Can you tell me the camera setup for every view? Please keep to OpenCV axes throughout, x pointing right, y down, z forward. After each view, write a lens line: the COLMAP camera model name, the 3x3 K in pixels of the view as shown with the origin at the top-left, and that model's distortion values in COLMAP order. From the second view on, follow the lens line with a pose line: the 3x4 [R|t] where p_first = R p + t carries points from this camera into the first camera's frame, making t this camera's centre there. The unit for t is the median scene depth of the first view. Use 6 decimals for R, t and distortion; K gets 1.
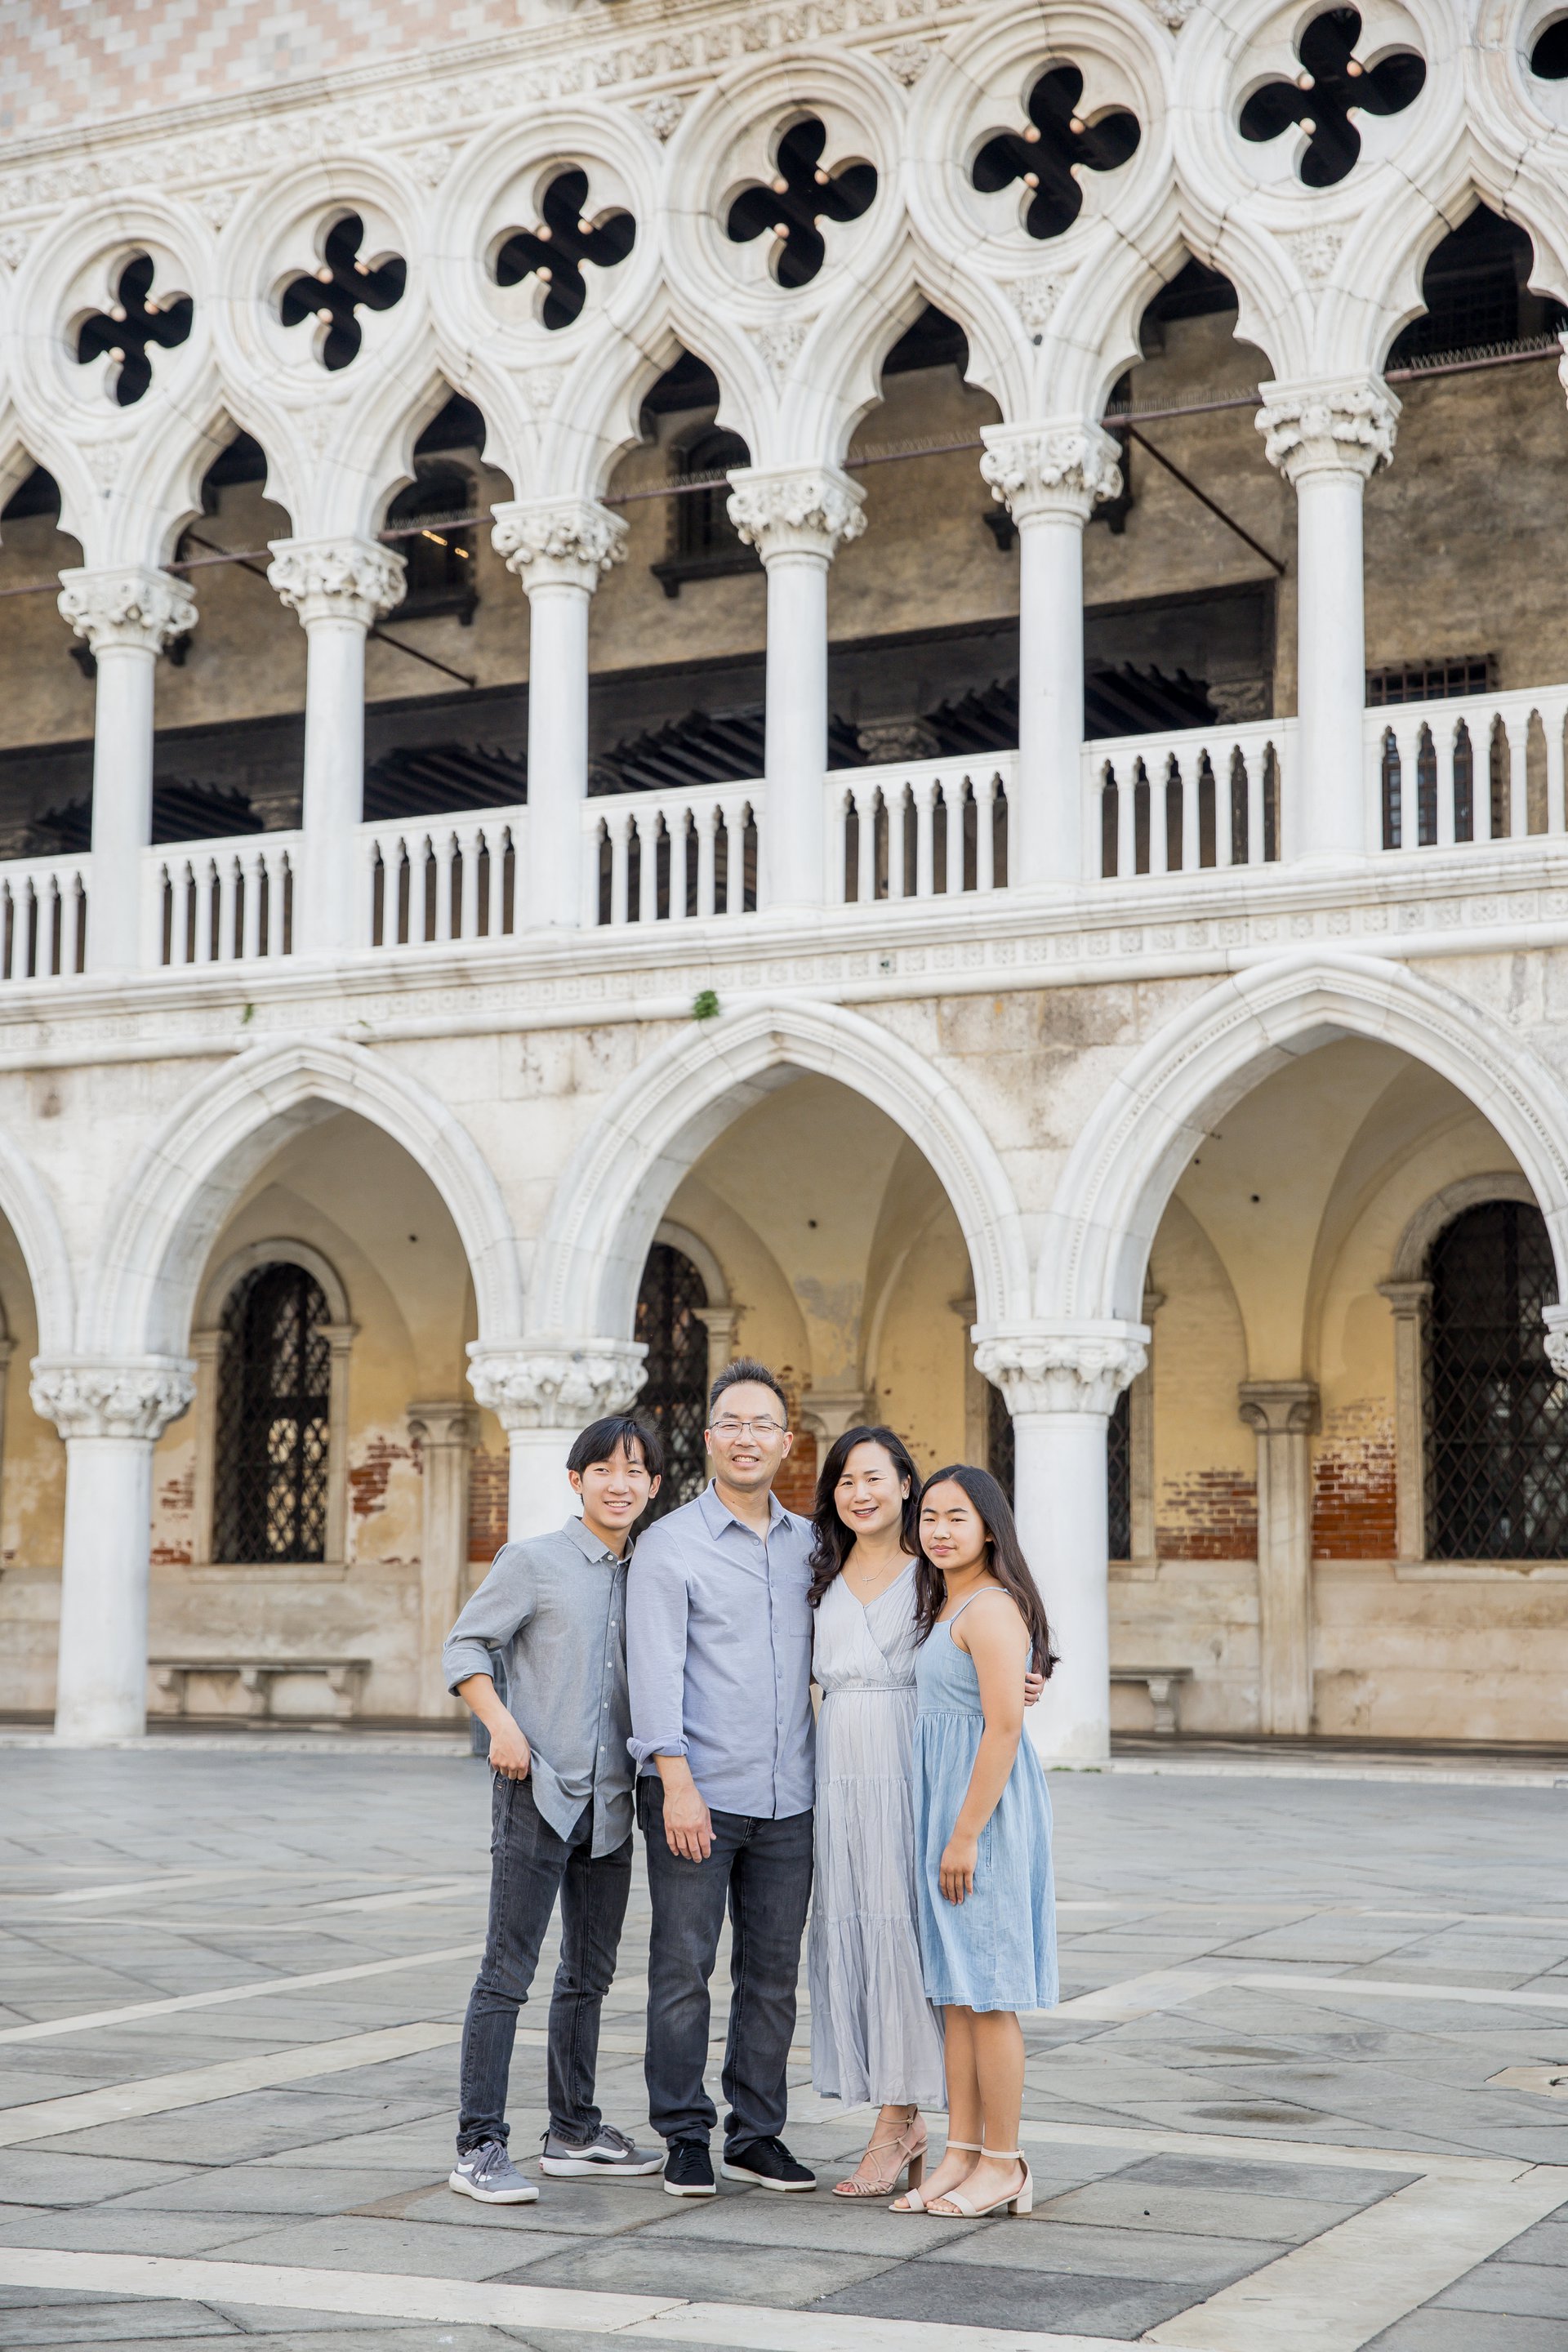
lens RADIAL K [[3322.6, 0, 781.3], [0, 3322.6, 1099.4], [0, 0, 1]] dist [0.134772, 0.118275]
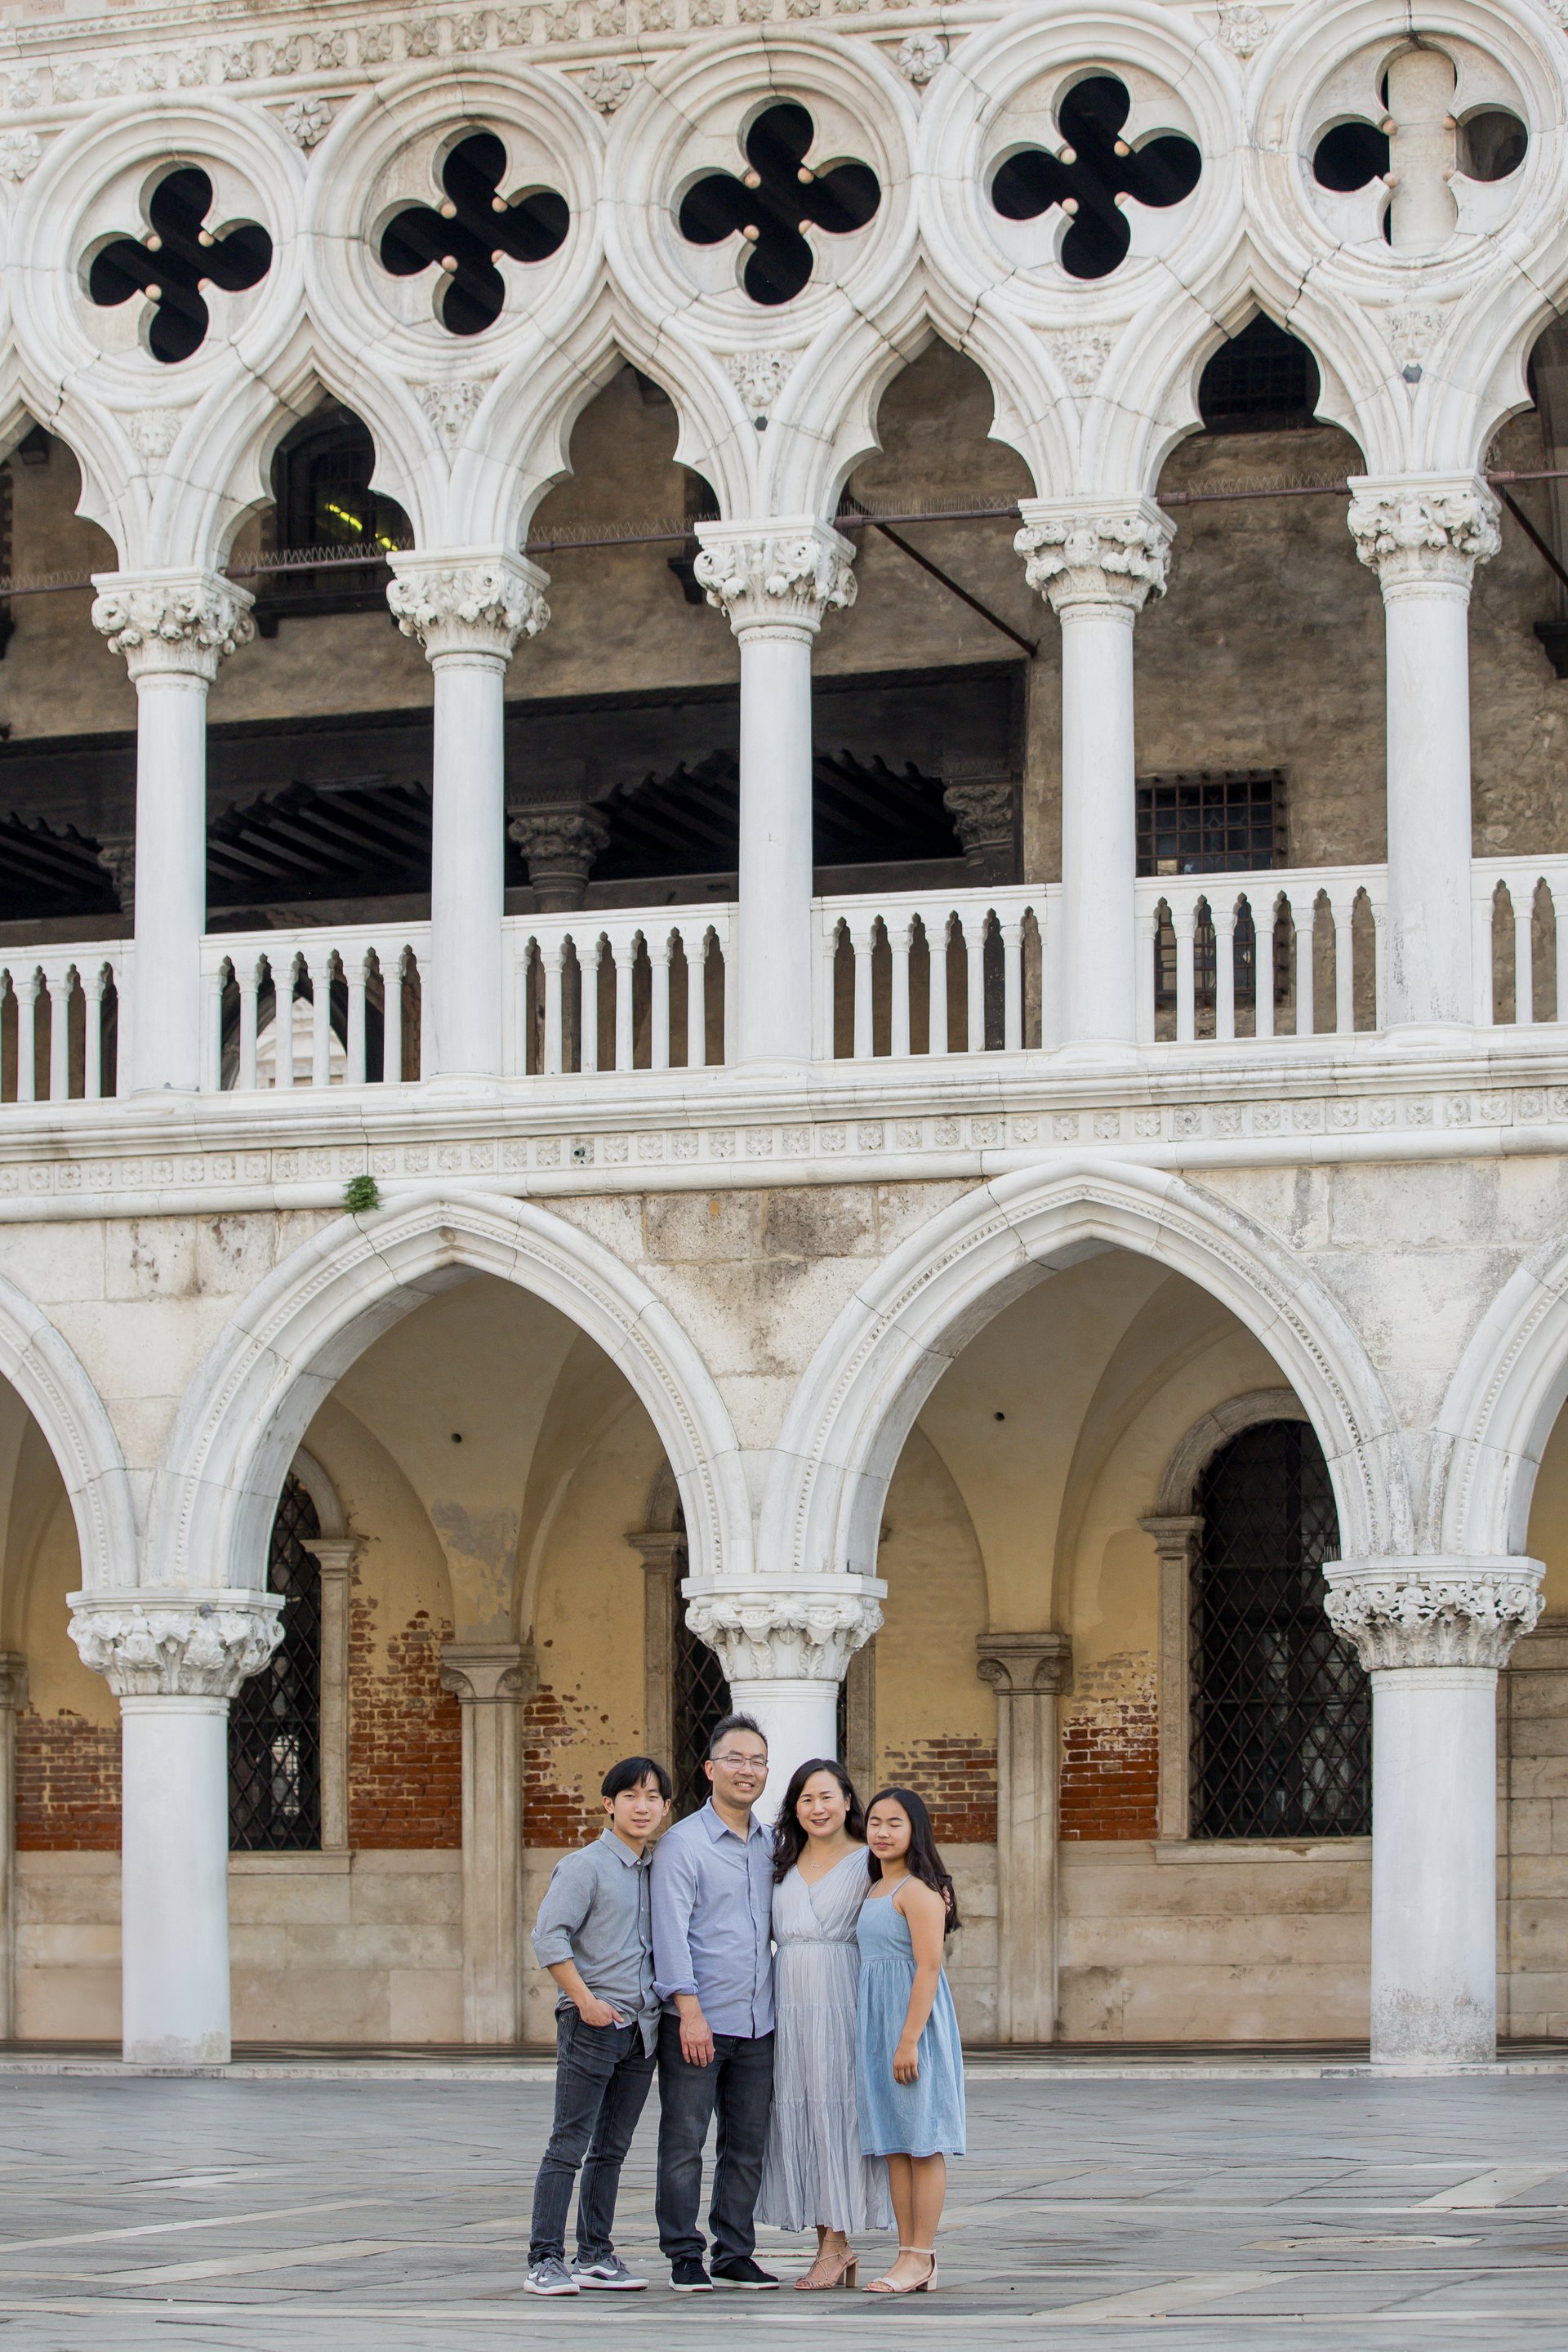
lens RADIAL K [[6091.0, 0, 784.0], [0, 6091.0, 1176.0], [0, 0, 1]] dist [-0.216198, -0.771399]
pose [[0.992028, 0.005627, 0.125891, -0.109396], [-0.009331, 0.999540, 0.028854, -0.077602], [-0.125671, -0.029799, 0.991624, -0.533287]]
